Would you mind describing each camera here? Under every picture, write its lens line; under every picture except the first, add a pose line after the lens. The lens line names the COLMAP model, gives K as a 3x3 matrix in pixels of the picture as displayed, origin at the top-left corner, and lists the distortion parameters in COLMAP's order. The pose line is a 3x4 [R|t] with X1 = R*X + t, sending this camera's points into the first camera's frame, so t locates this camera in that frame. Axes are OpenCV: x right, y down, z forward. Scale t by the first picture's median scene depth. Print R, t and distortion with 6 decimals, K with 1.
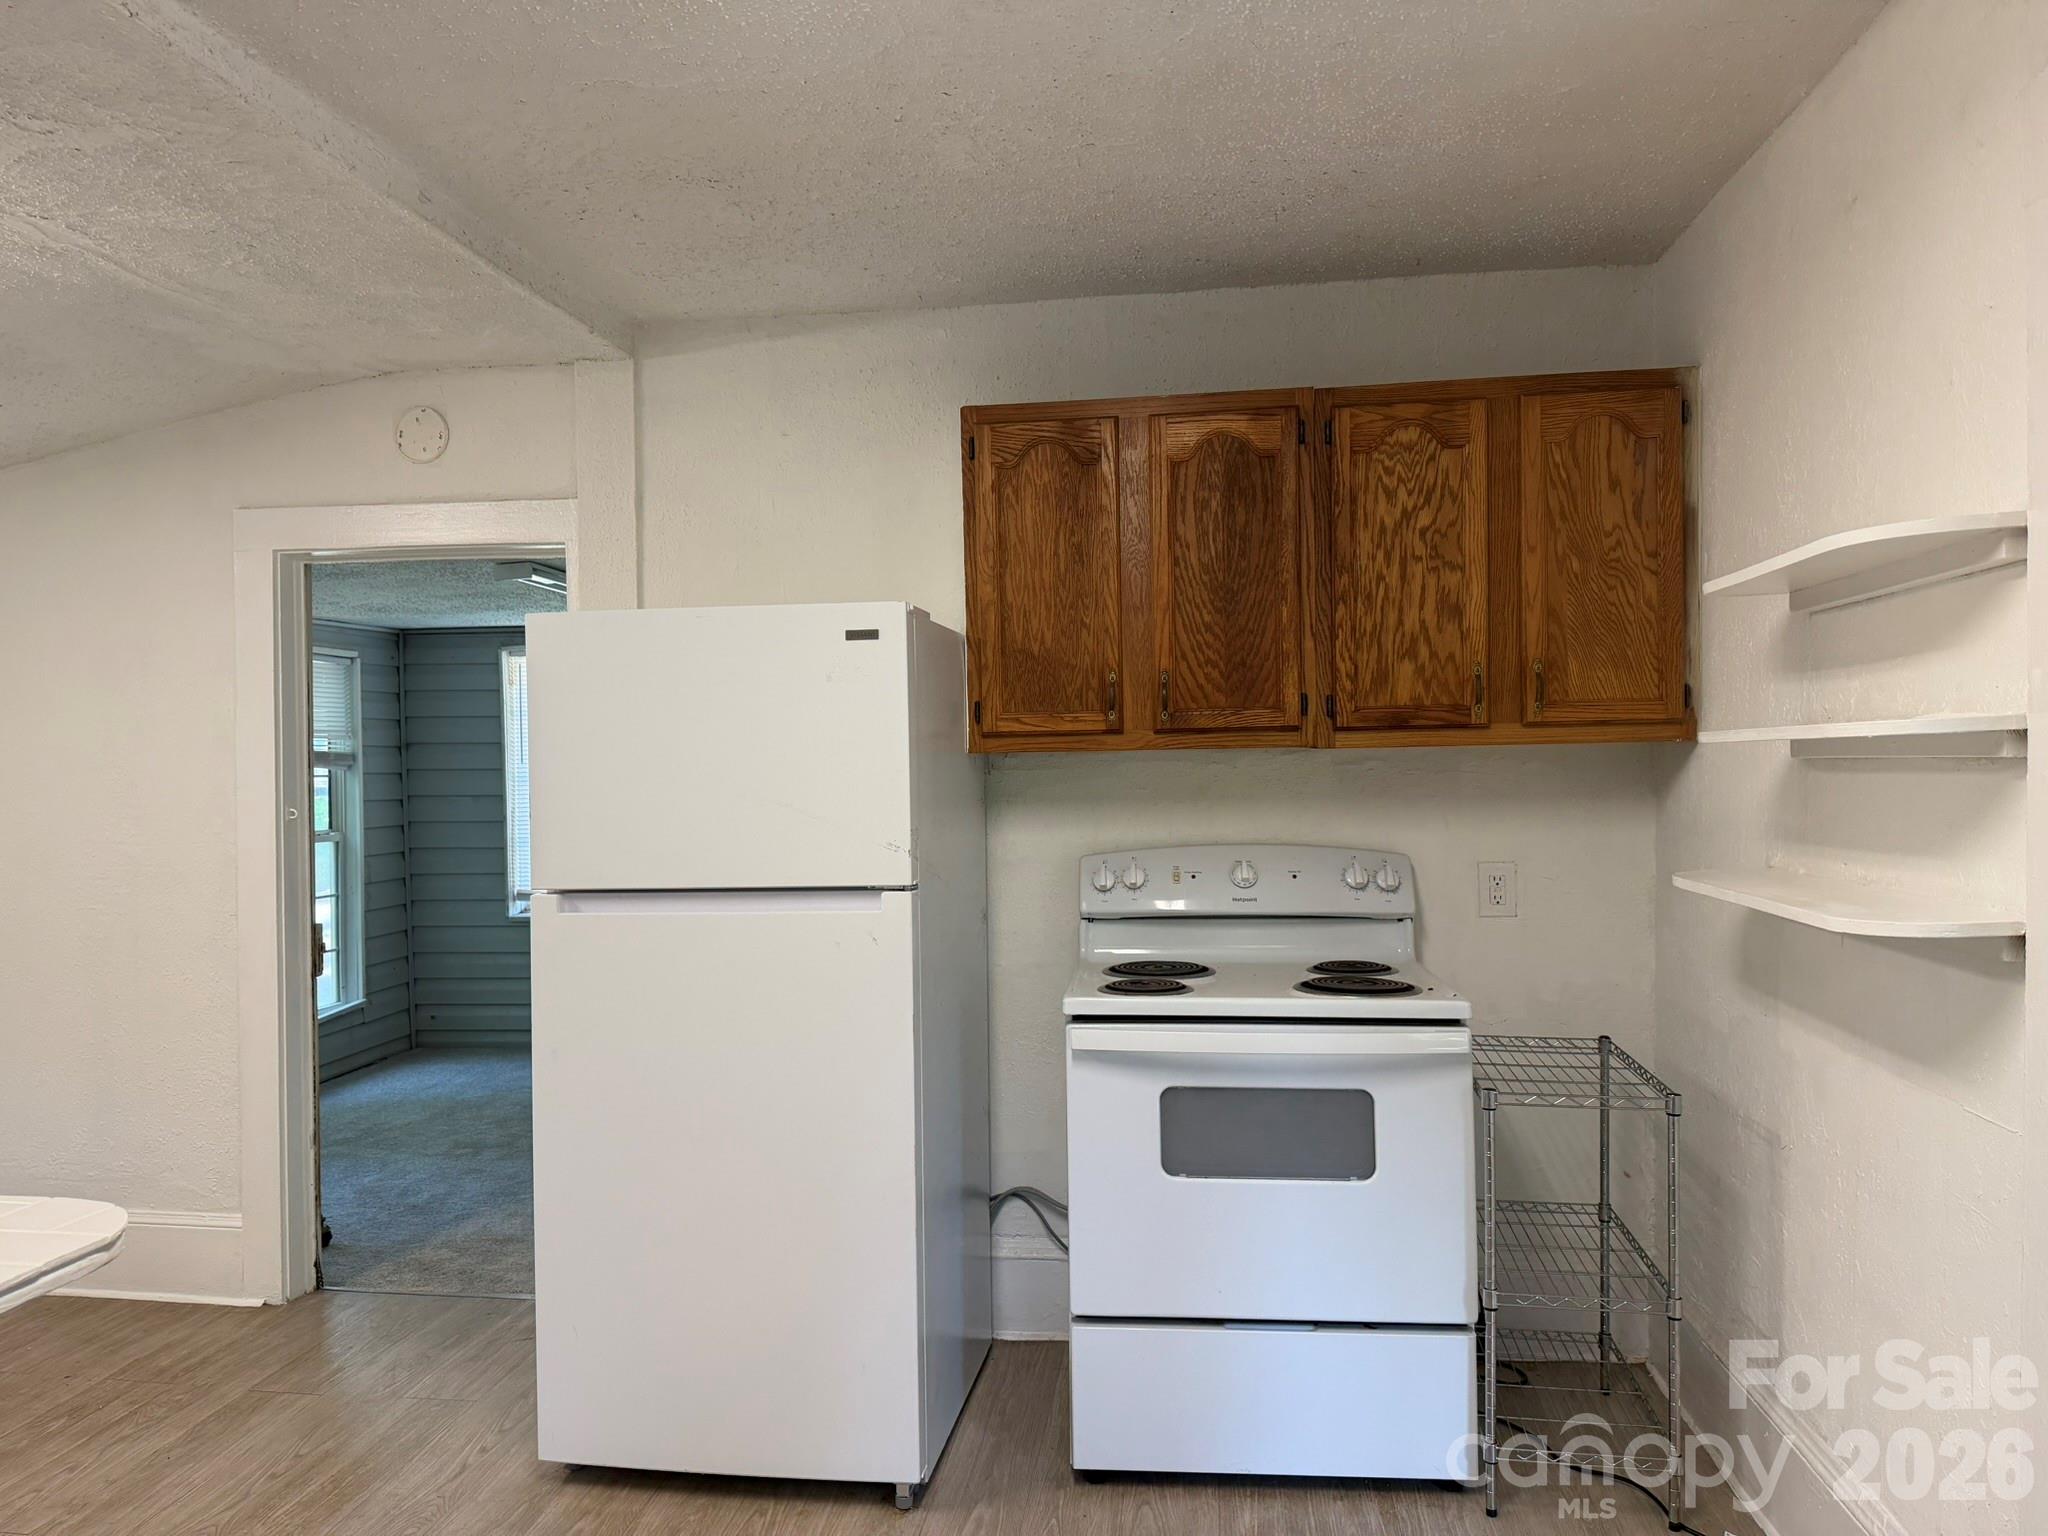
lens RADIAL K [[1414.7, 0, 1032.6], [0, 1414.7, 771.8], [0, 0, 1]] dist [0.045776, -0.058119]
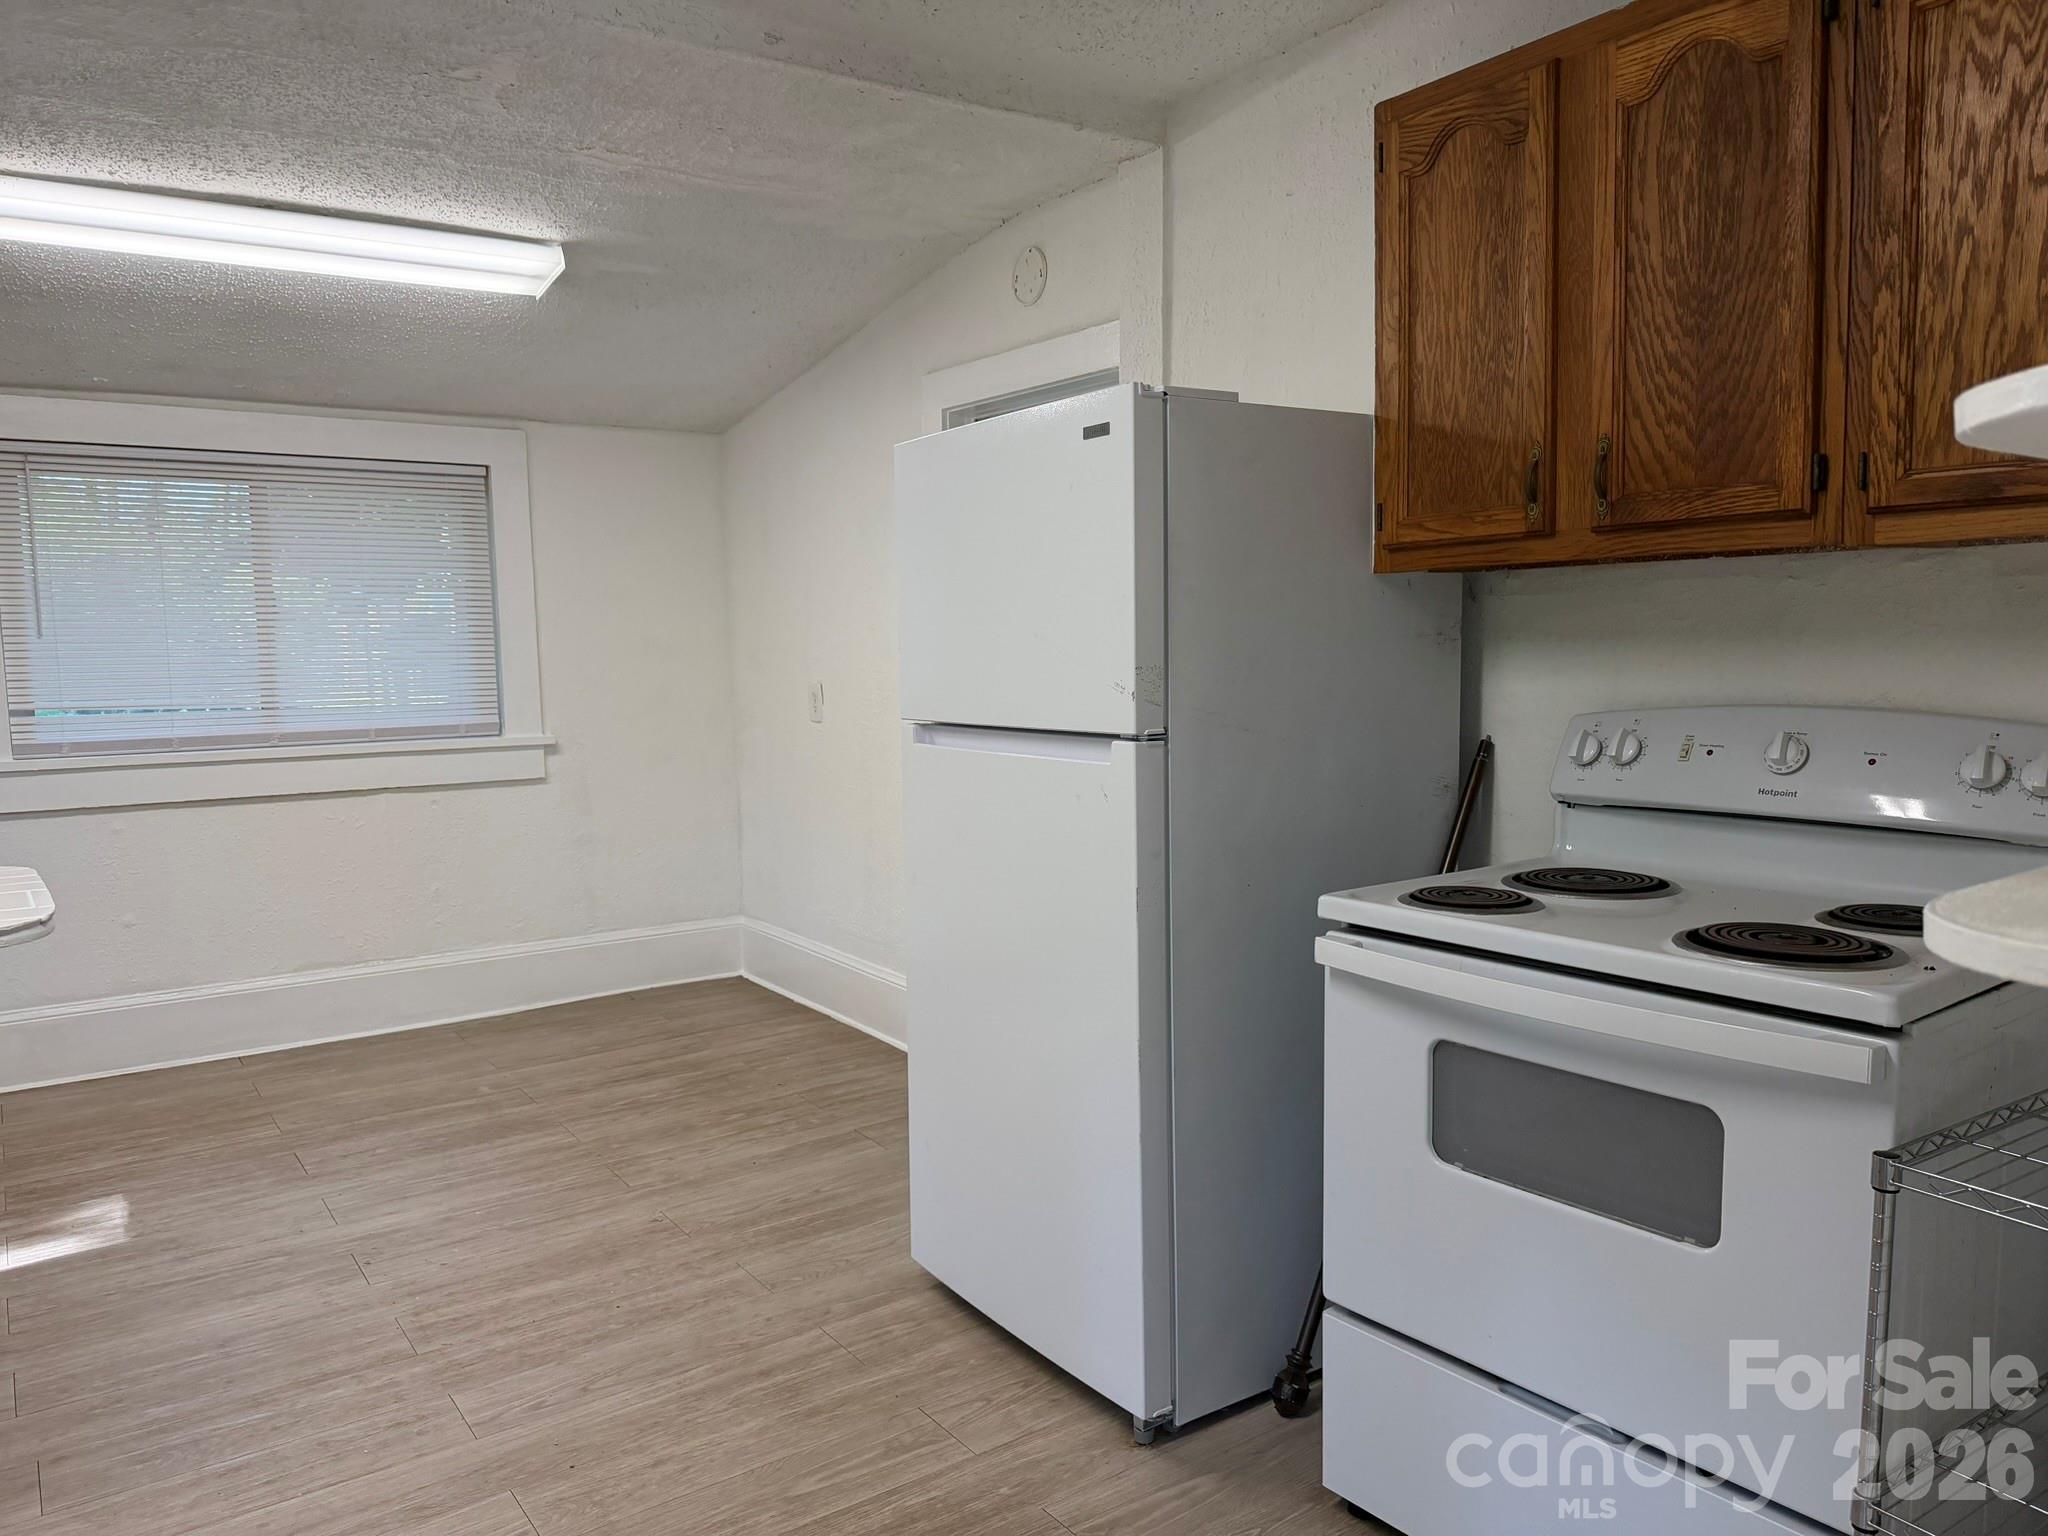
lens RADIAL K [[1414.7, 0, 967.9], [0, 1414.7, 771.0], [0, 0, 1]] dist [0.045776, -0.058119]
pose [[0.682434, 0.073078, -0.727285, 0.387452], [0.006577, 0.994336, 0.106082, 0.011320], [0.730918, -0.077177, 0.678088, 0.314468]]
